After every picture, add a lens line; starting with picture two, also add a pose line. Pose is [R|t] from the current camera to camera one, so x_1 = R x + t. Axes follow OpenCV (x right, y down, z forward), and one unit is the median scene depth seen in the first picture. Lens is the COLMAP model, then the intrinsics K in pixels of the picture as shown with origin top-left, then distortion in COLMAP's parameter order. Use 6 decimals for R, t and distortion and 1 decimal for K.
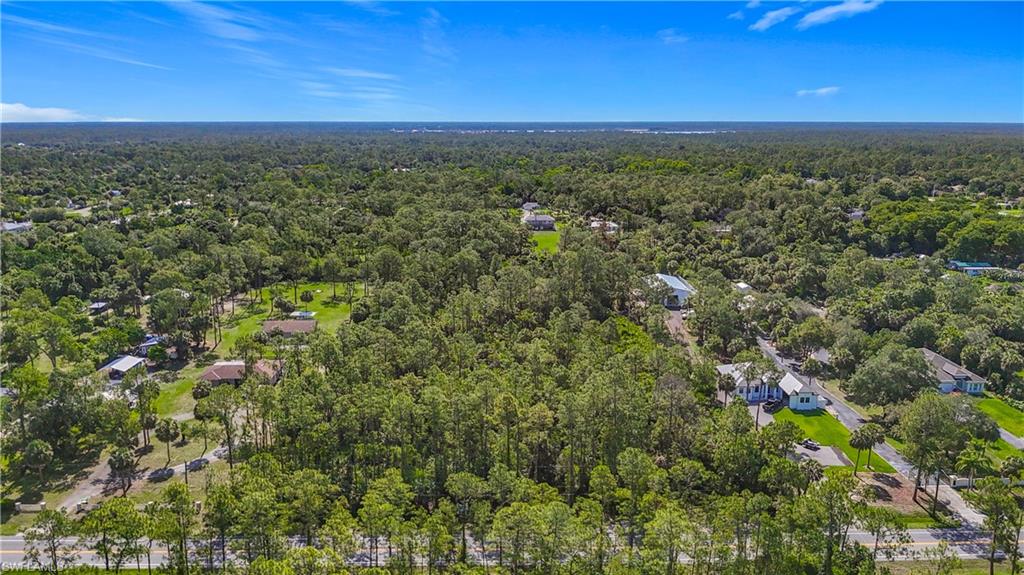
lens RADIAL K [[783.3, 0, 512.0], [0, 783.3, 287.5], [0, 0, 1]] dist [-0.006187, -0.008505]
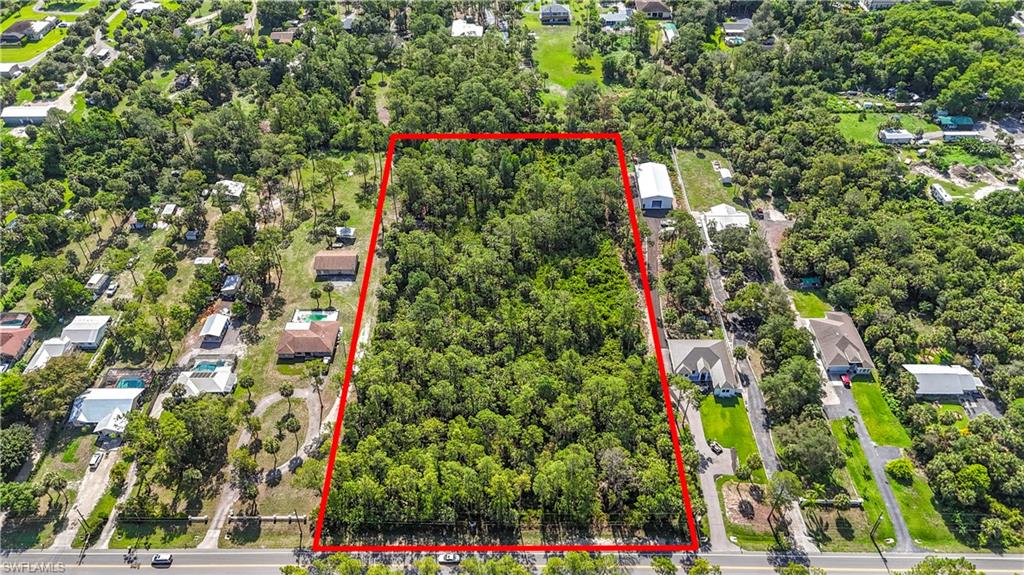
lens RADIAL K [[759.7, 0, 512.0], [0, 759.7, 287.5], [0, 0, 1]] dist [0.037149, -0.007252]
pose [[0.999376, 0.009035, -0.034139, 0.045179], [0.008367, 0.878610, 0.477466, -0.612865], [0.034309, -0.477454, 0.877987, -0.081224]]
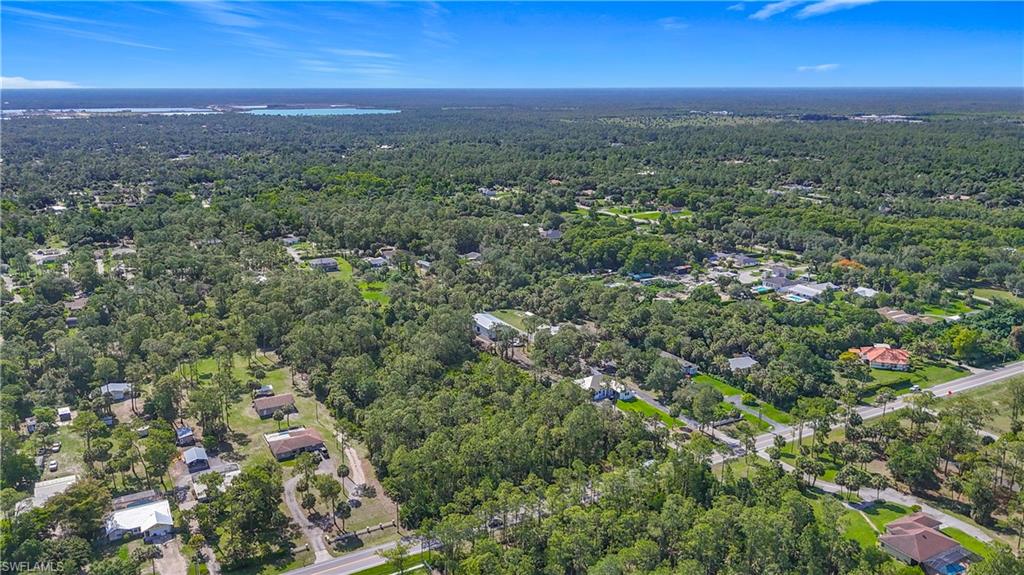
lens RADIAL K [[783.4, 0, 512.0], [0, 783.4, 287.5], [0, 0, 1]] dist [0.054618, -0.071894]
pose [[0.884320, -0.119353, 0.451368, -0.650849], [0.101126, 0.992788, 0.064391, -0.244911], [-0.455798, -0.011297, 0.890012, -0.516917]]
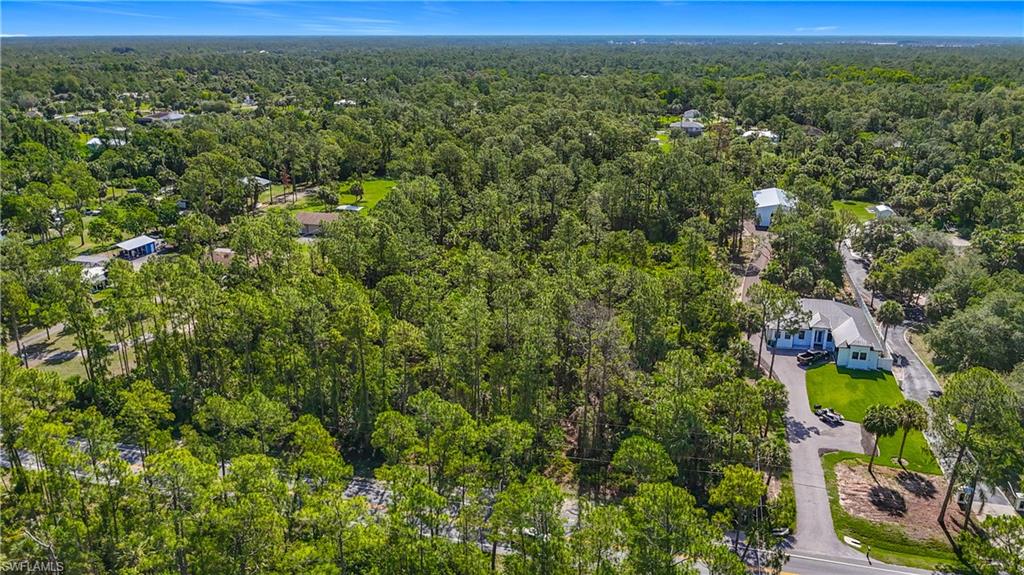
lens RADIAL K [[783.3, 0, 512.0], [0, 783.3, 287.5], [0, 0, 1]] dist [-0.006187, -0.008505]
pose [[0.961481, 0.086118, -0.261033, 0.234580], [-0.058670, 0.992066, 0.111191, 0.017563], [0.268537, -0.091594, 0.958905, 0.209834]]
